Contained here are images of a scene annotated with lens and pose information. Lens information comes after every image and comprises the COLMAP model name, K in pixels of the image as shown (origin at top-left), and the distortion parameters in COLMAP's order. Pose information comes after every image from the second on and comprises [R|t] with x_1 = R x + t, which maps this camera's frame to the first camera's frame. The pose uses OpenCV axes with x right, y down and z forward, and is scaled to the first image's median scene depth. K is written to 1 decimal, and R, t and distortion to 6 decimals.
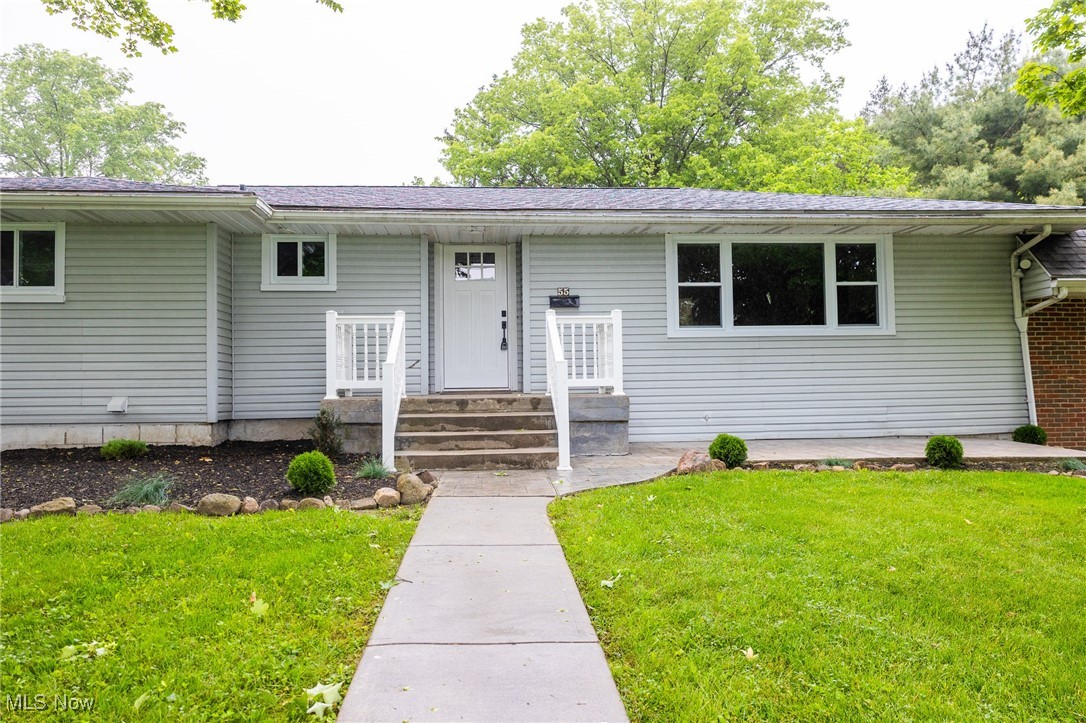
lens RADIAL K [[753.4, 0, 539.9], [0, 753.4, 354.5], [0, 0, 1]] dist [0.038491, -0.000643]
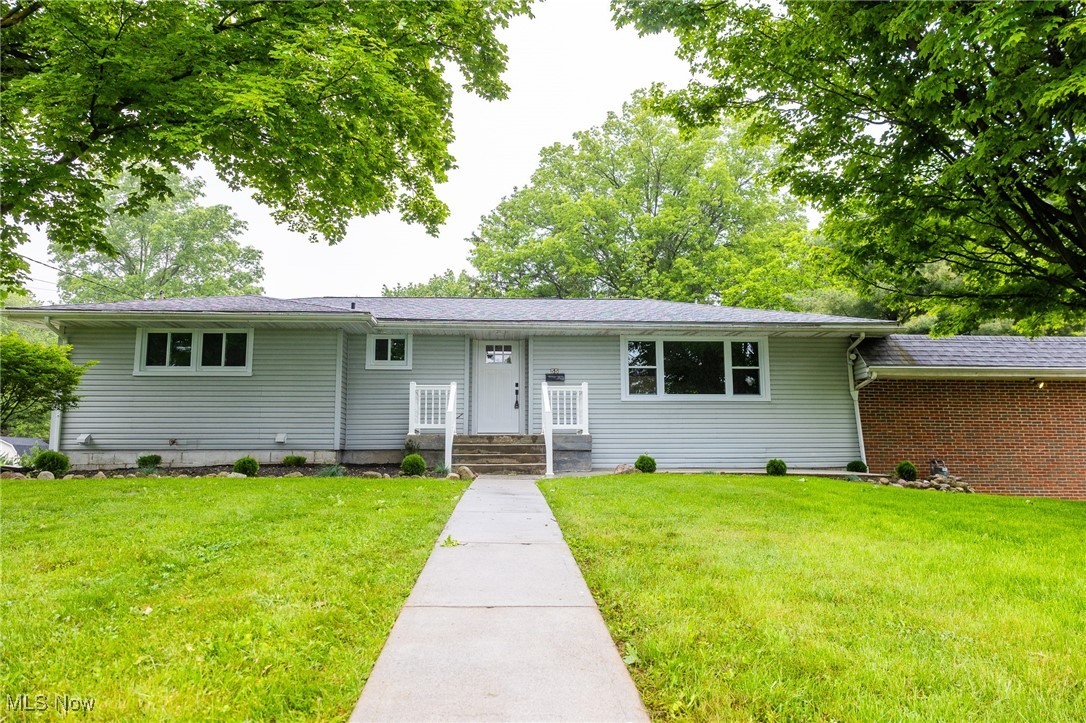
lens RADIAL K [[734.3, 0, 543.0], [0, 734.3, 361.5], [0, 0, 1]] dist [0.090351, -0.000022]
pose [[0.999775, 0.008017, -0.019630, 0.036459], [-0.009776, 0.995783, -0.091222, 0.036358], [0.018816, 0.091393, 0.995637, -0.523049]]
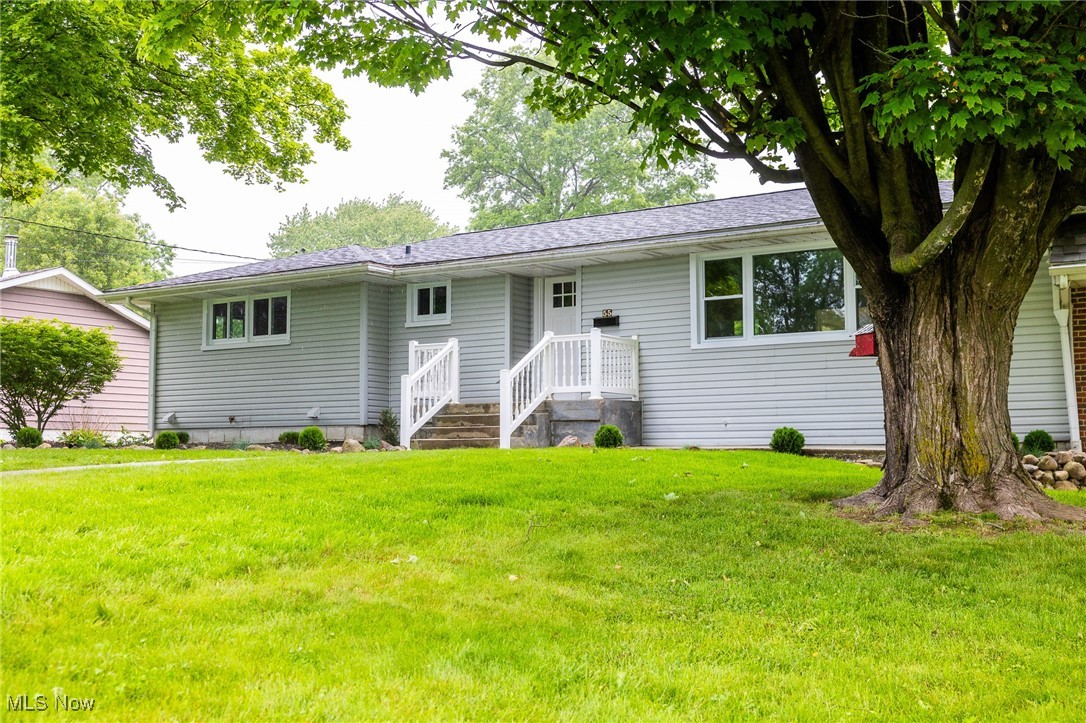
lens RADIAL K [[1261.6, 0, 542.4], [0, 1261.6, 317.7], [0, 0, 1]] dist [0.251651, -0.000172]
pose [[0.786650, -0.059256, -0.614549, 1.118466], [0.018382, 0.997190, -0.072620, 0.060258], [0.617126, 0.045830, 0.785529, -0.557286]]
